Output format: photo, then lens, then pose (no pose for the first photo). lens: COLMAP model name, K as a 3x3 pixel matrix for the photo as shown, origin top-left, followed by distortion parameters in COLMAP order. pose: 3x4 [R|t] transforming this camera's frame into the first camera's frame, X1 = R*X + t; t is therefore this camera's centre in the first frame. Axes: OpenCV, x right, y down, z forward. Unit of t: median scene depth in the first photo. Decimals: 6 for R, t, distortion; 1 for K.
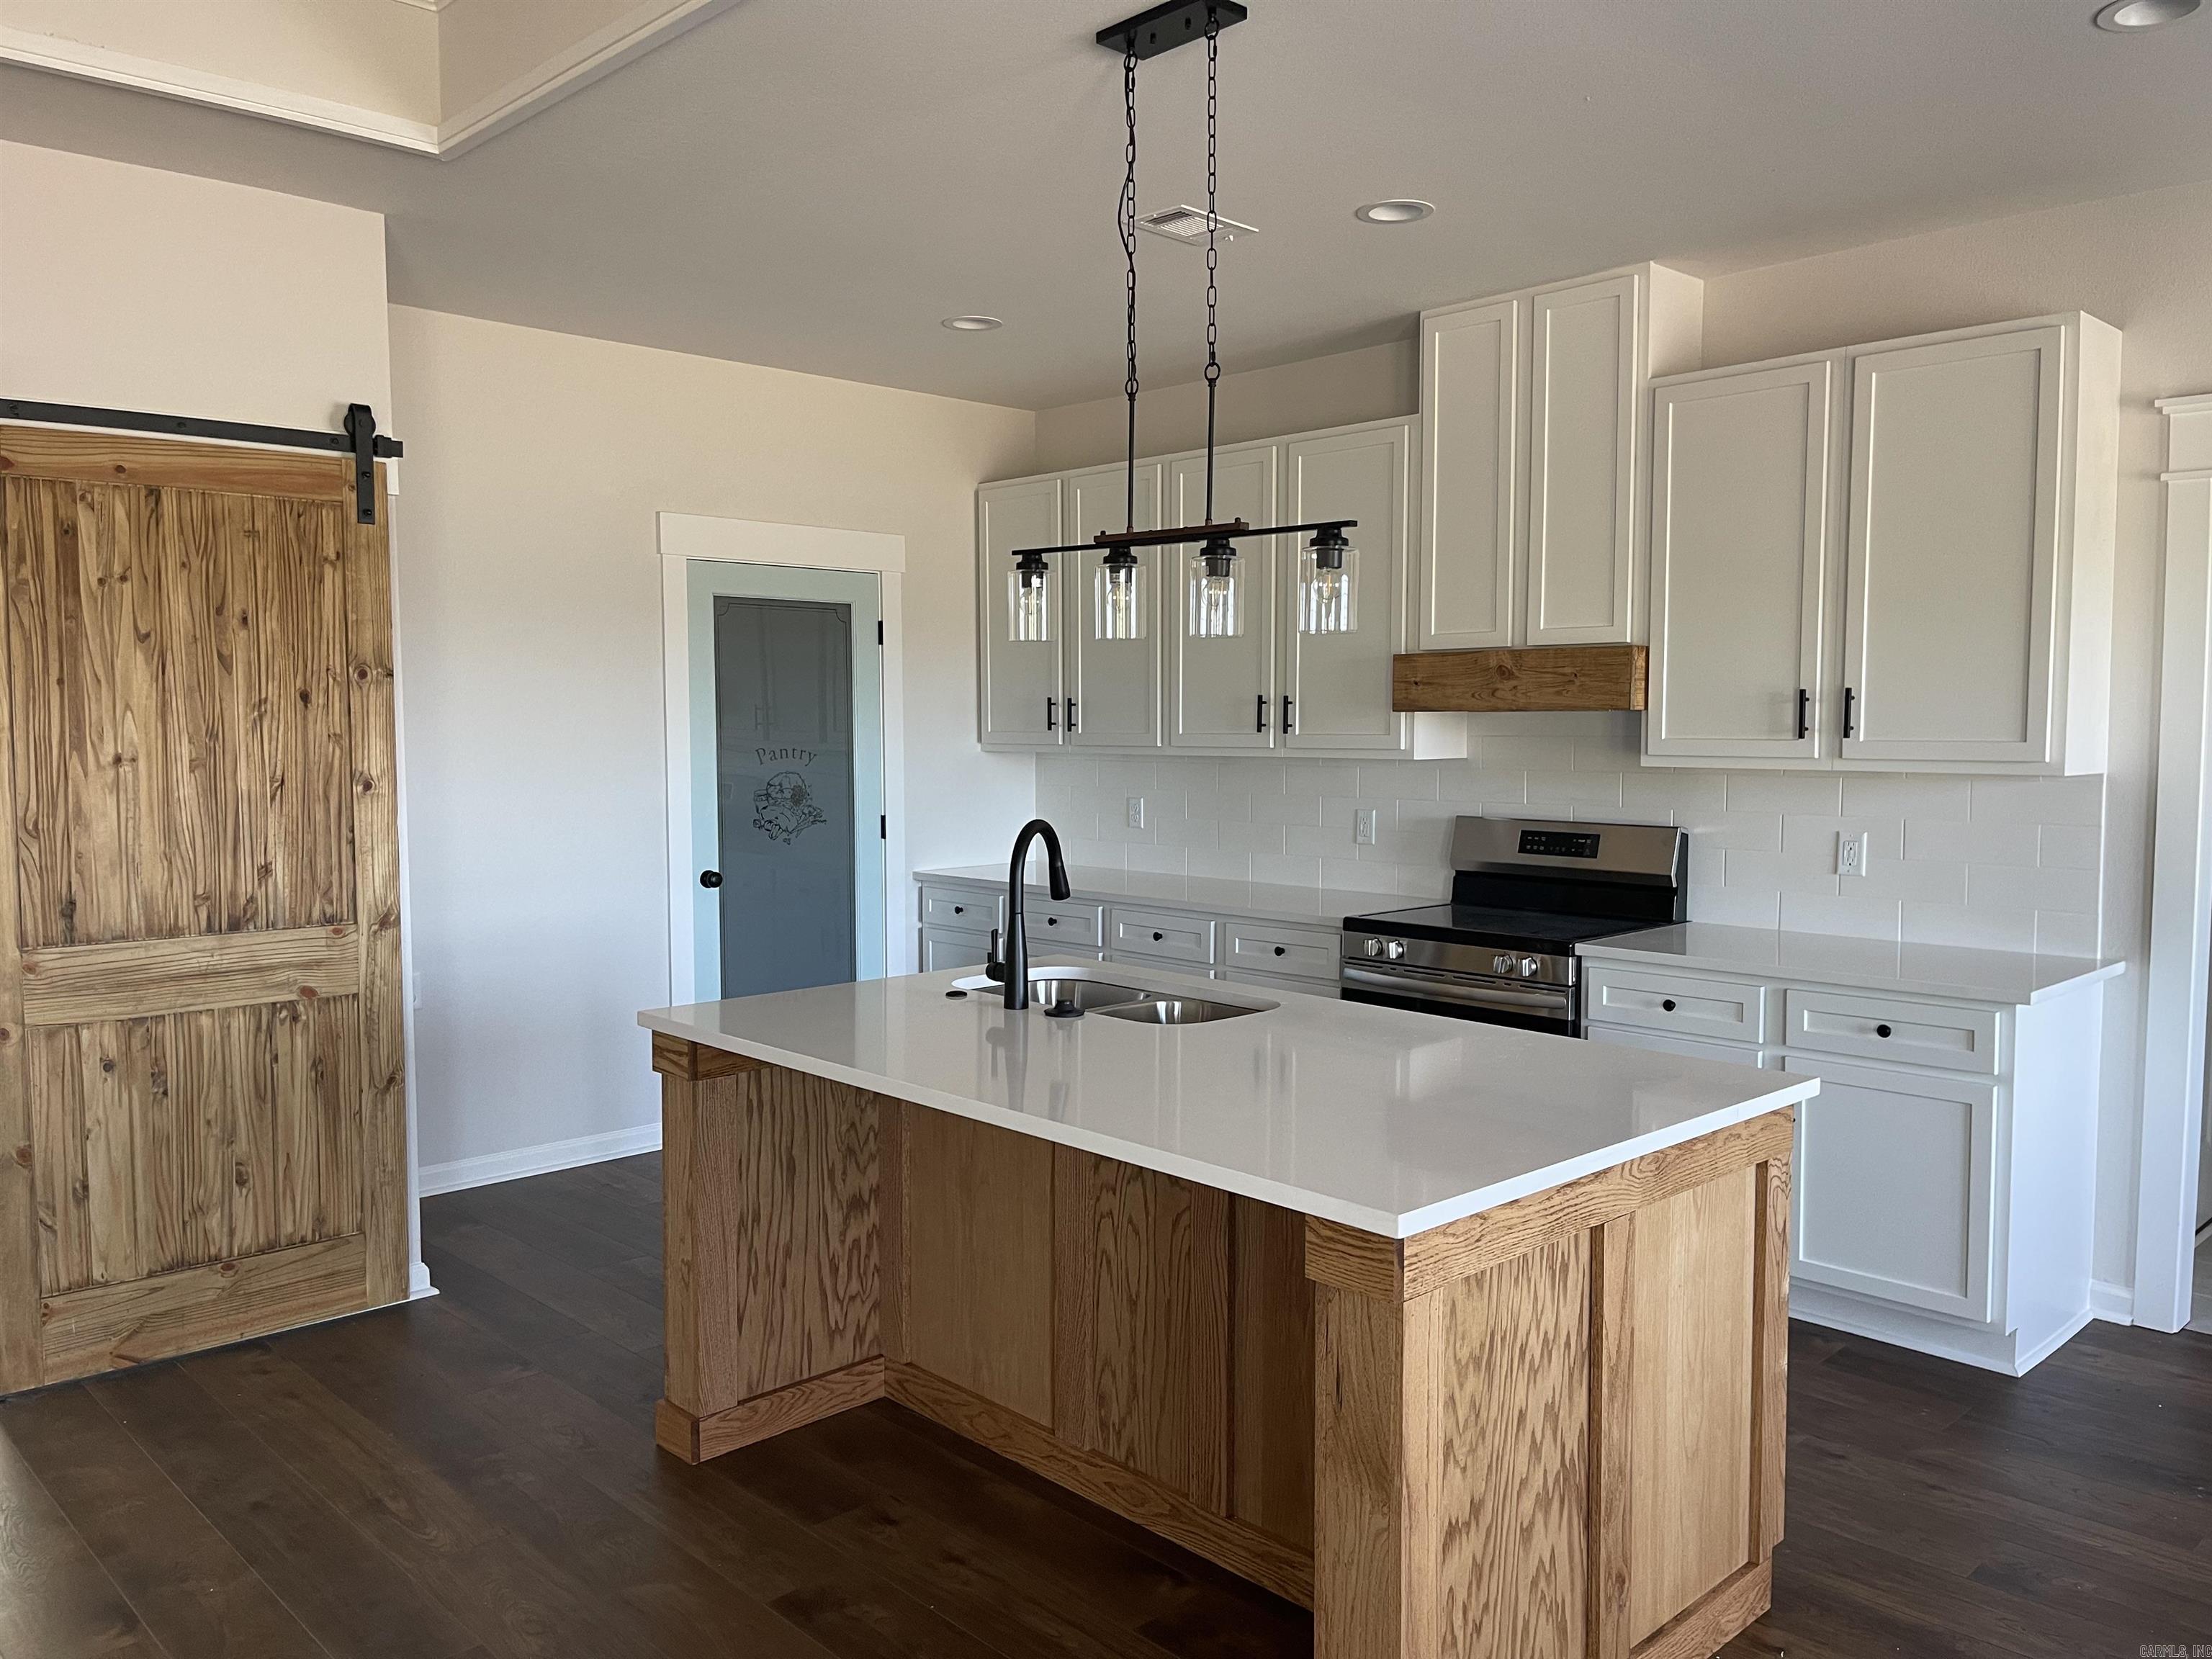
lens RADIAL K [[1661.2, 0, 1106.0], [0, 1661.2, 829.5], [0, 0, 1]] dist [0.023624, -0.009246]
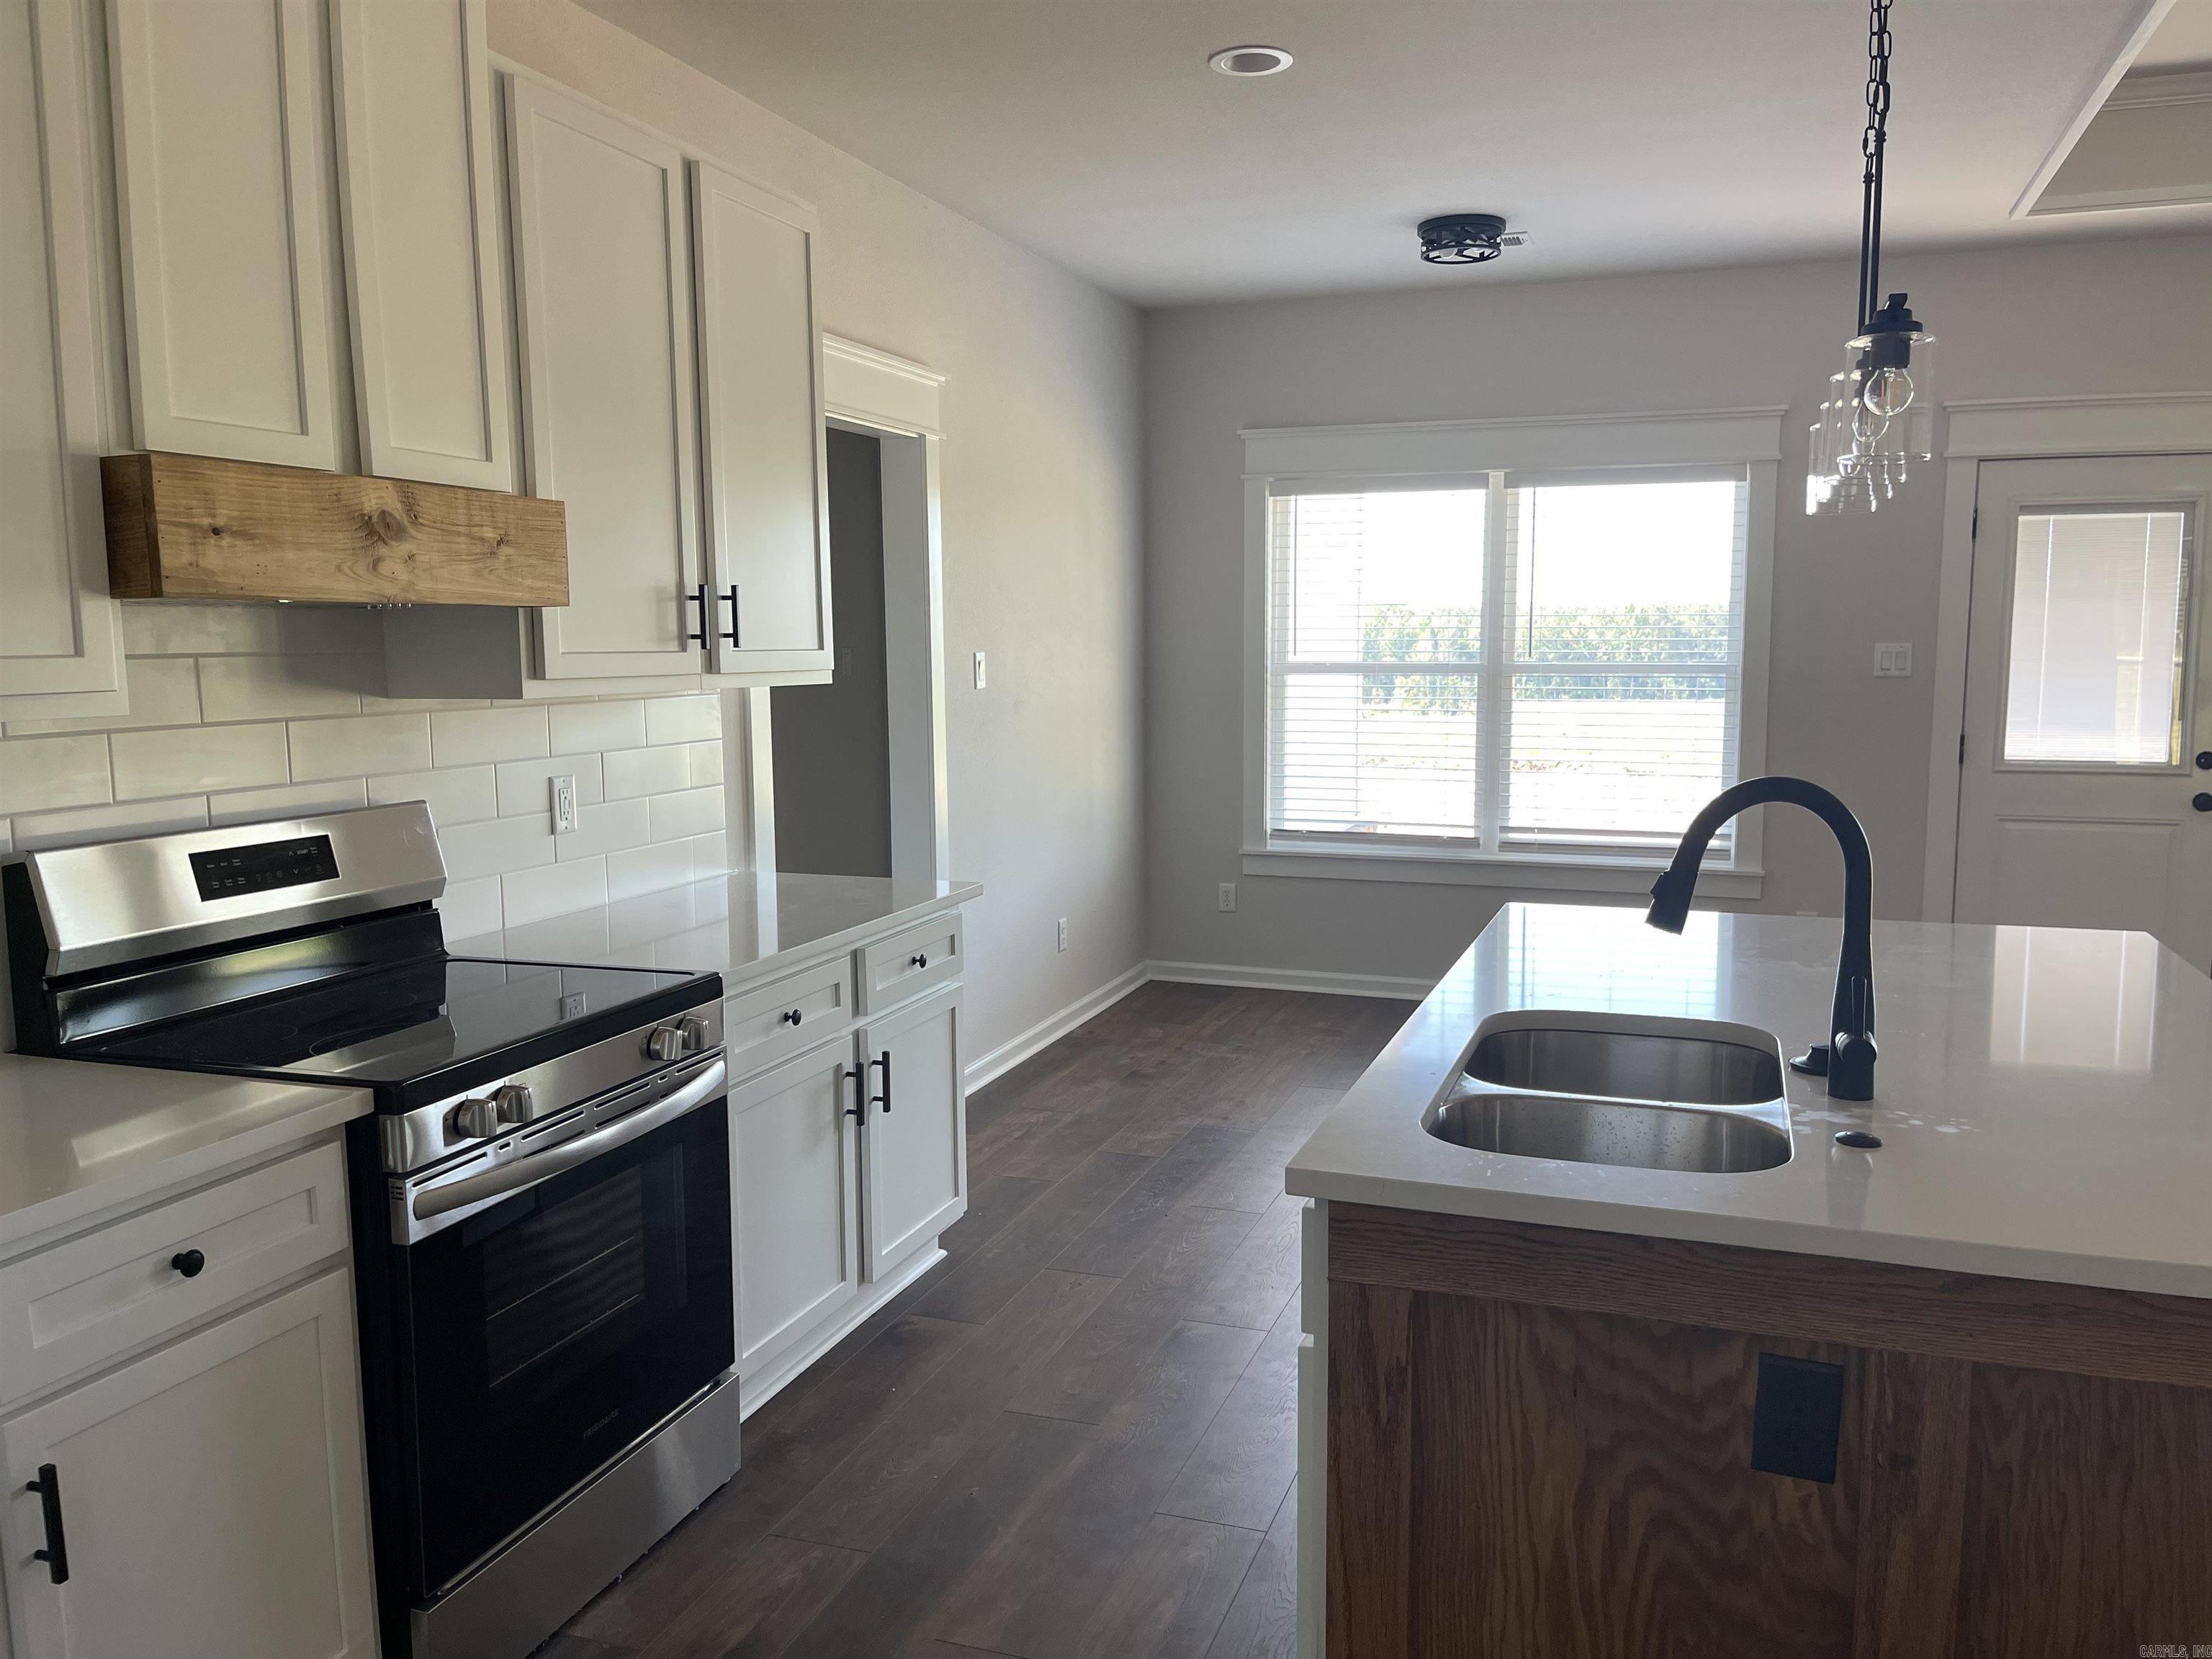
lens RADIAL K [[1661.2, 0, 1106.0], [0, 1661.2, 829.5], [0, 0, 1]] dist [0.023624, -0.009246]
pose [[-0.443096, -0.098279, 0.891071, -0.400318], [0.067672, 0.987470, 0.142562, -0.077491], [-0.893916, 0.123469, -0.430893, 1.311597]]
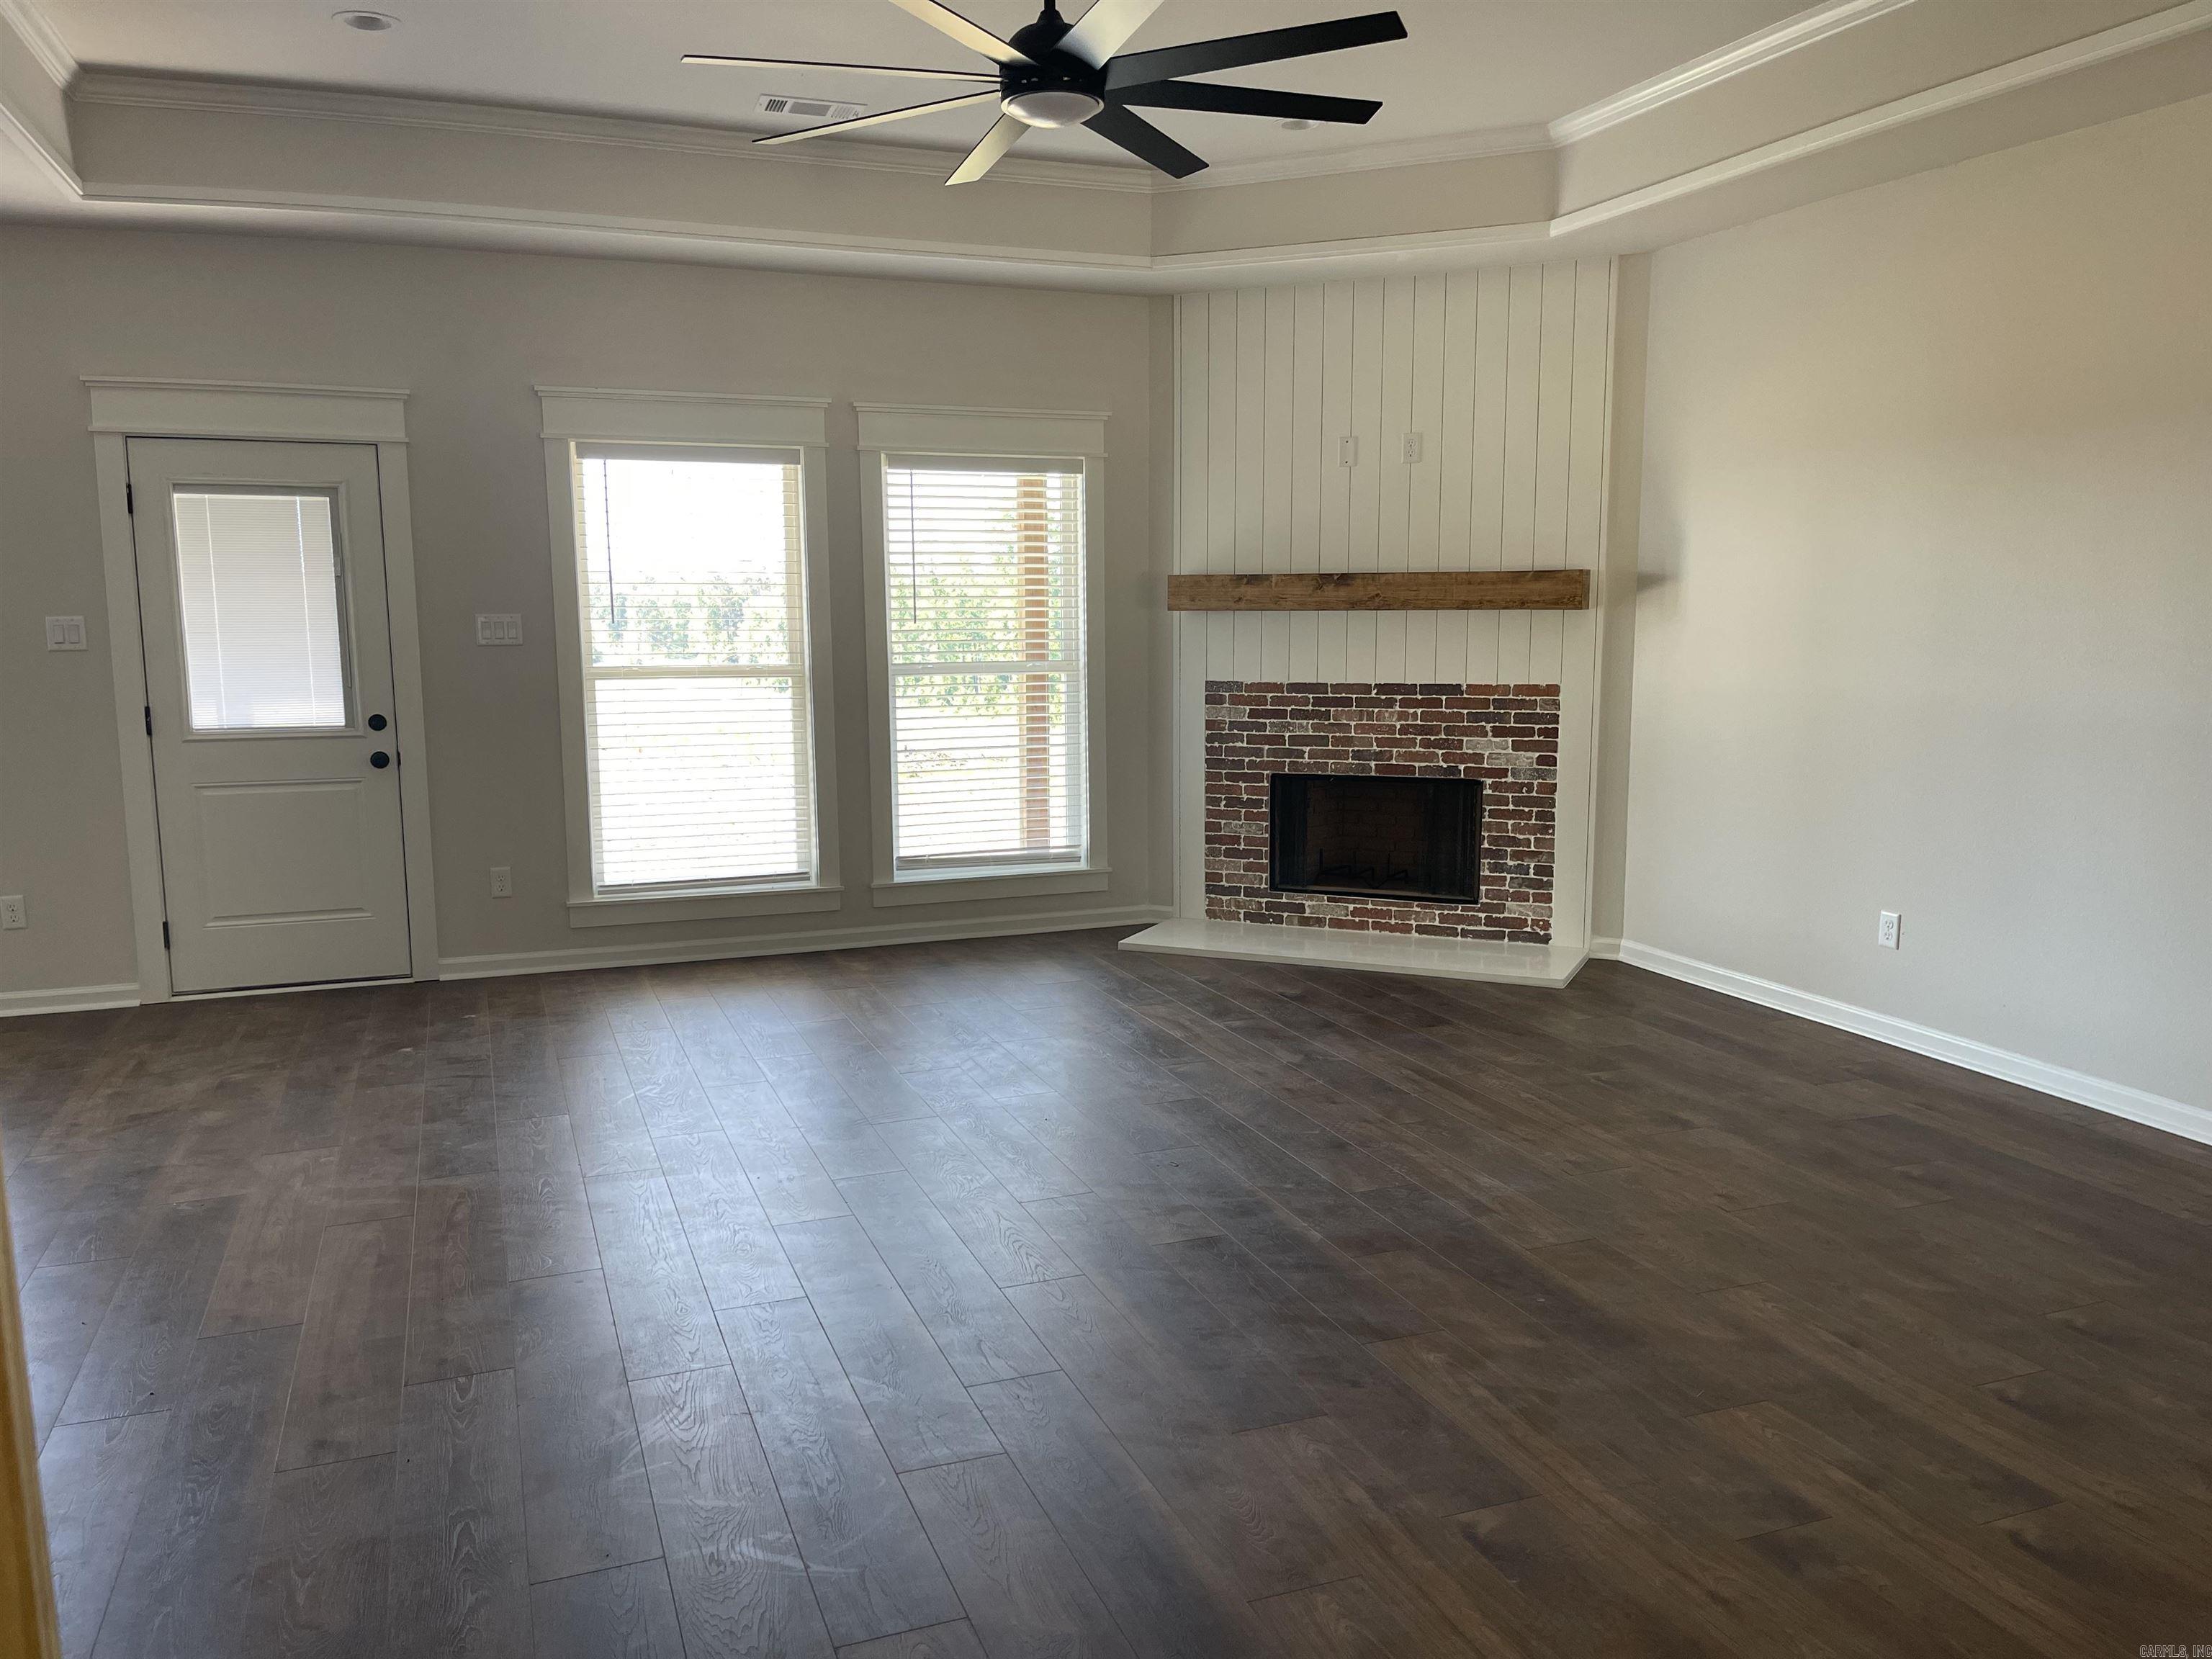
lens RADIAL K [[1661.2, 0, 1106.0], [0, 1661.2, 829.5], [0, 0, 1]] dist [0.023624, -0.009246]
pose [[-0.912405, -0.044337, 0.406881, -0.817533], [0.039180, 0.980088, 0.194658, -0.049582], [-0.407410, 0.193548, -0.892500, 0.998700]]
